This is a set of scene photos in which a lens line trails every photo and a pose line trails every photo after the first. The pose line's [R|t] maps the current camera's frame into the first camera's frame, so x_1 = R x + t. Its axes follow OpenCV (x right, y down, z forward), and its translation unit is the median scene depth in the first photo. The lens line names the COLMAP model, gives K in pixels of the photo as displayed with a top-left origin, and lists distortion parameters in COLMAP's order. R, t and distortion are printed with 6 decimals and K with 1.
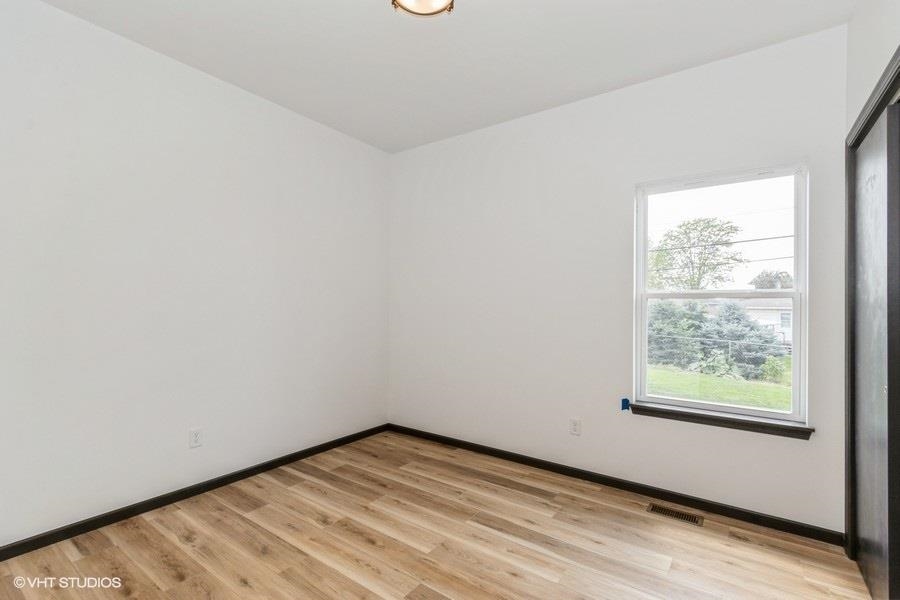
lens RADIAL K [[412.1, 0, 446.8], [0, 412.1, 303.7], [0, 0, 1]] dist [-0.000271, -0.000846]
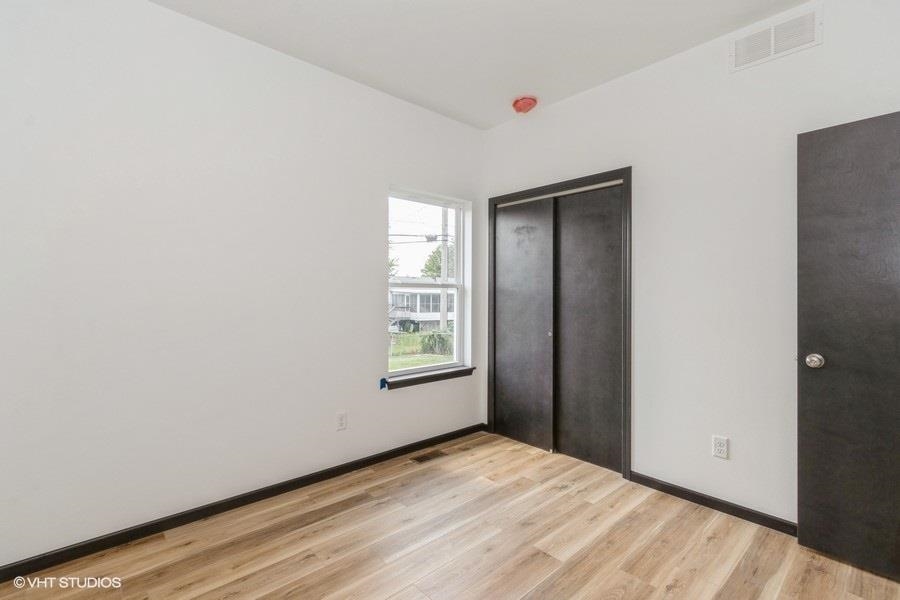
lens RADIAL K [[412.1, 0, 446.8], [0, 412.1, 303.7], [0, 0, 1]] dist [-0.000271, -0.000846]
pose [[0.199835, -0.027902, 0.979432, -0.607565], [-0.006760, 0.999531, 0.029854, -0.001229], [-0.979806, -0.012587, 0.199553, 0.630532]]
